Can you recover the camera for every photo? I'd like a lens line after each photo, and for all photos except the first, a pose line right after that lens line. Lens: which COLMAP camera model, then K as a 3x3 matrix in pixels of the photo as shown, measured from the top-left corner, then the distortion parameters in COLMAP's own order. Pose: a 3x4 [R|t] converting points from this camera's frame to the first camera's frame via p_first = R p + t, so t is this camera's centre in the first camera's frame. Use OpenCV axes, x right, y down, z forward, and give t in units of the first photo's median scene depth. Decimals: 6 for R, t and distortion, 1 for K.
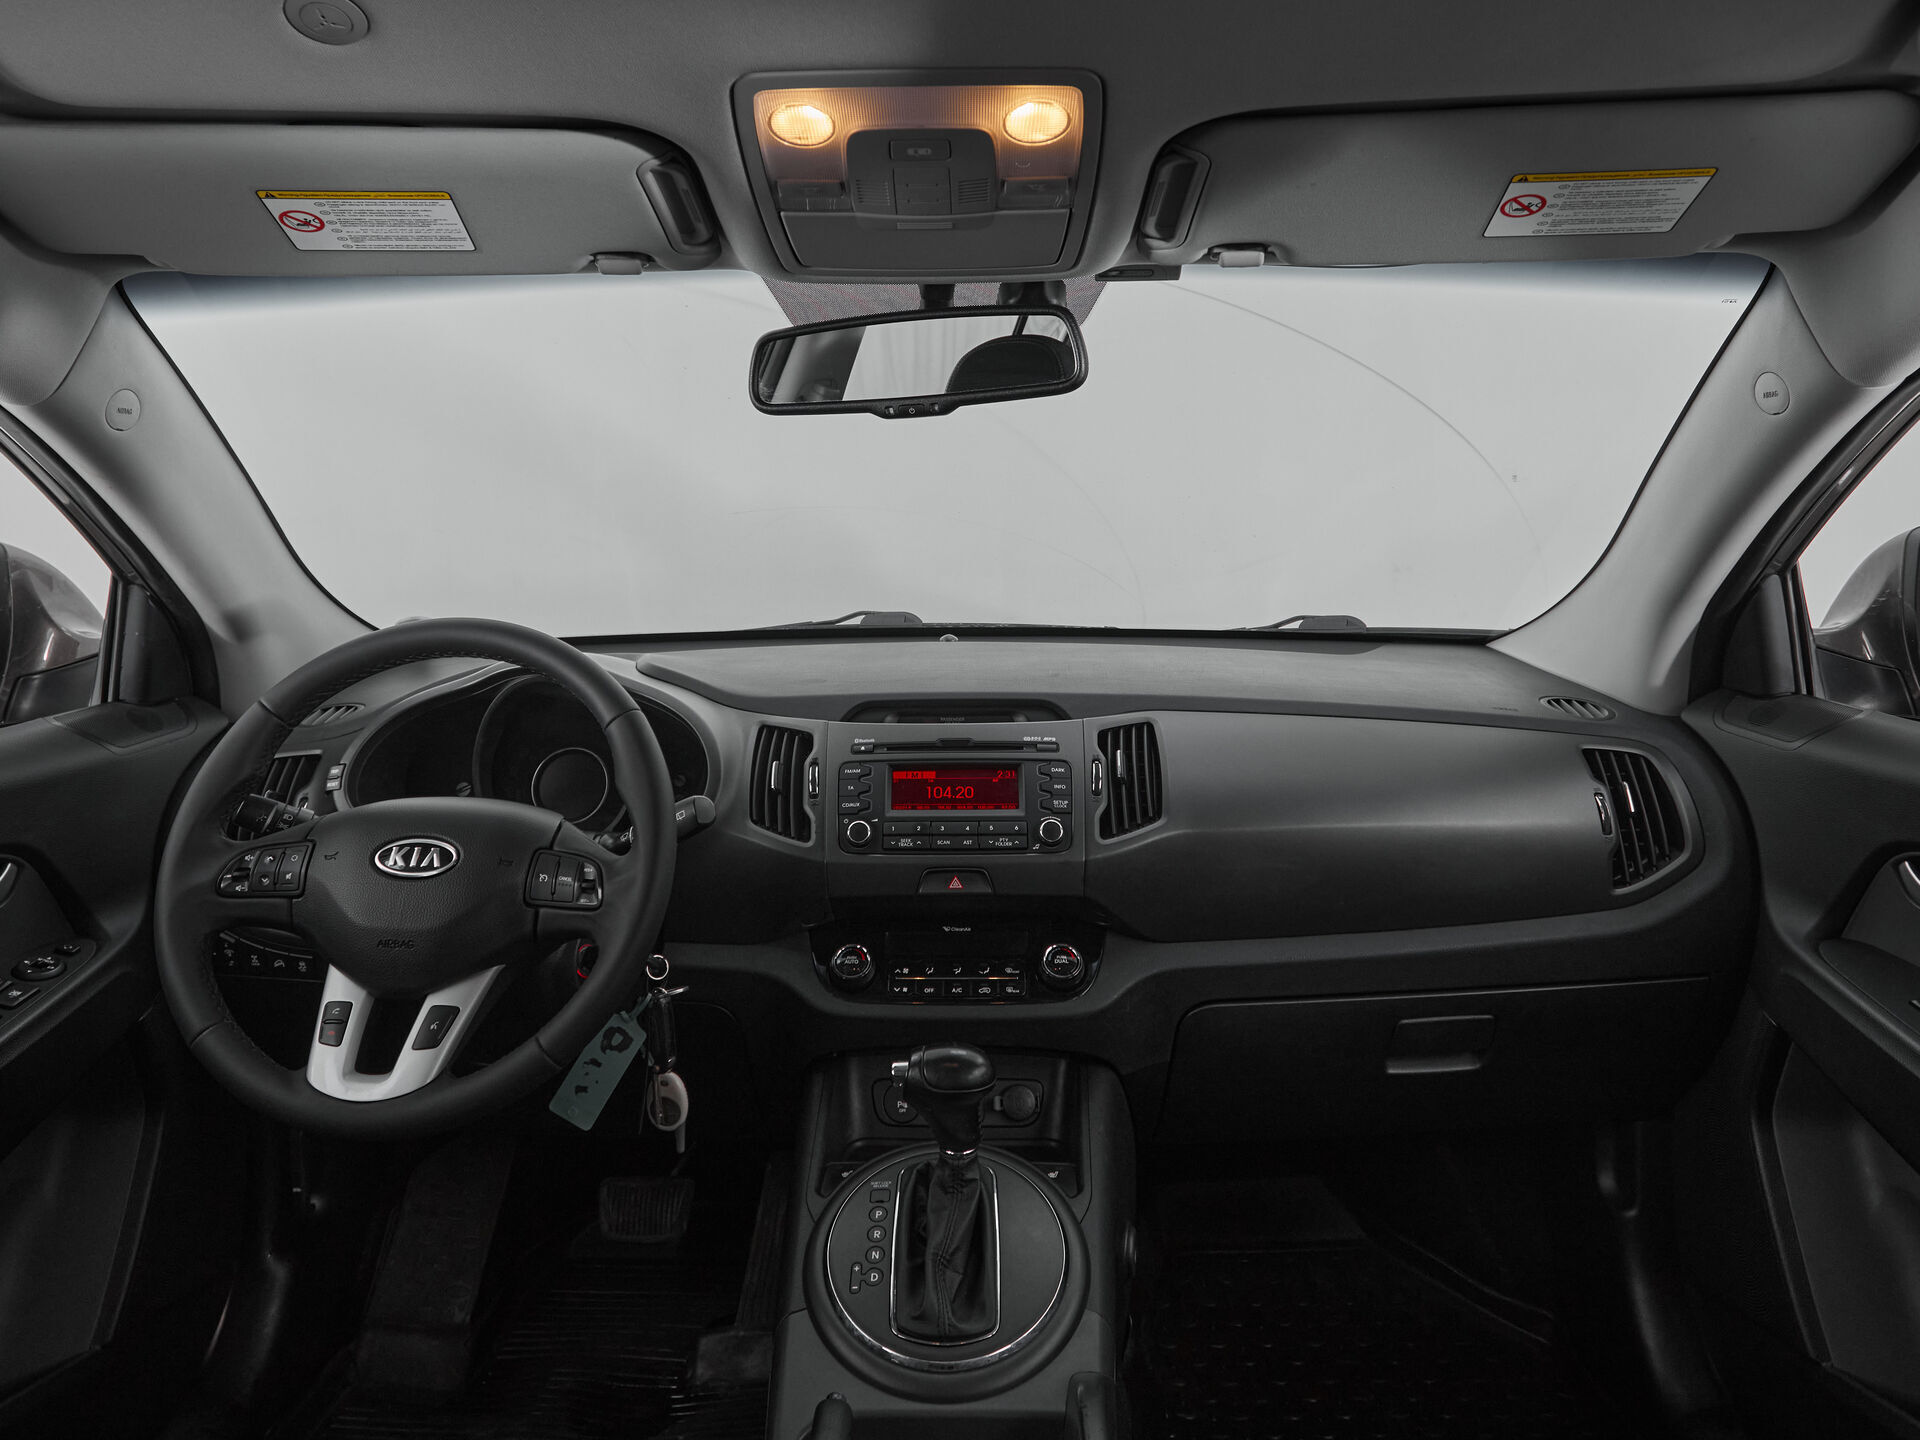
lens RADIAL K [[1258.1, 0, 928.7], [0, 1258.1, 549.4], [0, 0, 1]] dist [-0.000208, -0.006443]
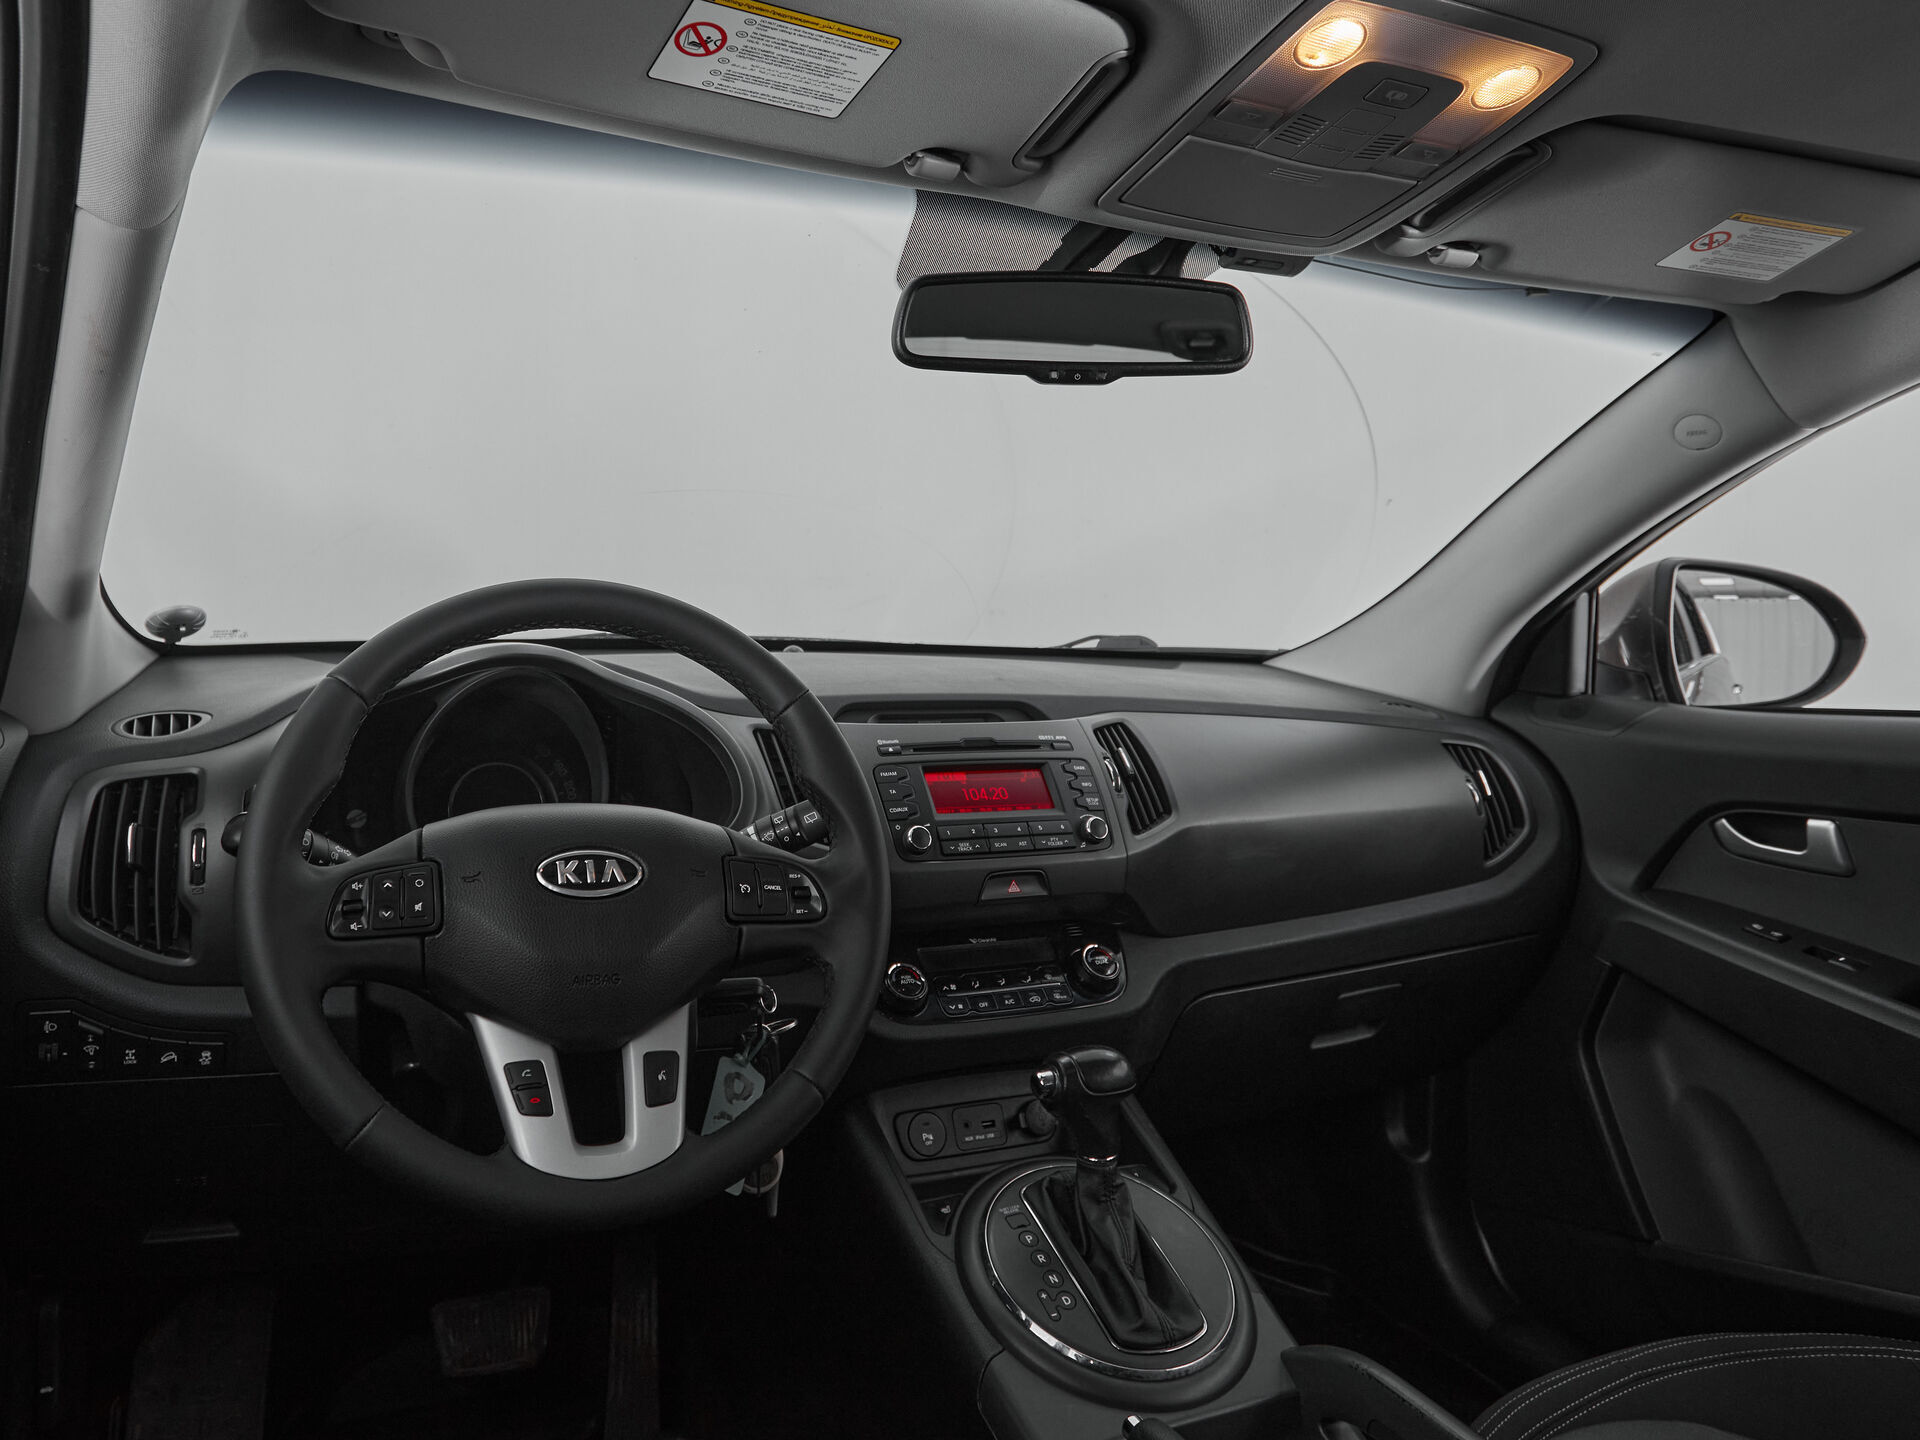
lens RADIAL K [[1338.4, 0, 824.5], [0, 1338.4, 591.6], [0, 0, 1]] dist [-0.003939, 0.000285]
pose [[0.909082, 0.035570, 0.415095, -0.523417], [-0.029594, 0.999345, -0.020823, 0.068106], [-0.415564, 0.006646, 0.909540, 0.143961]]
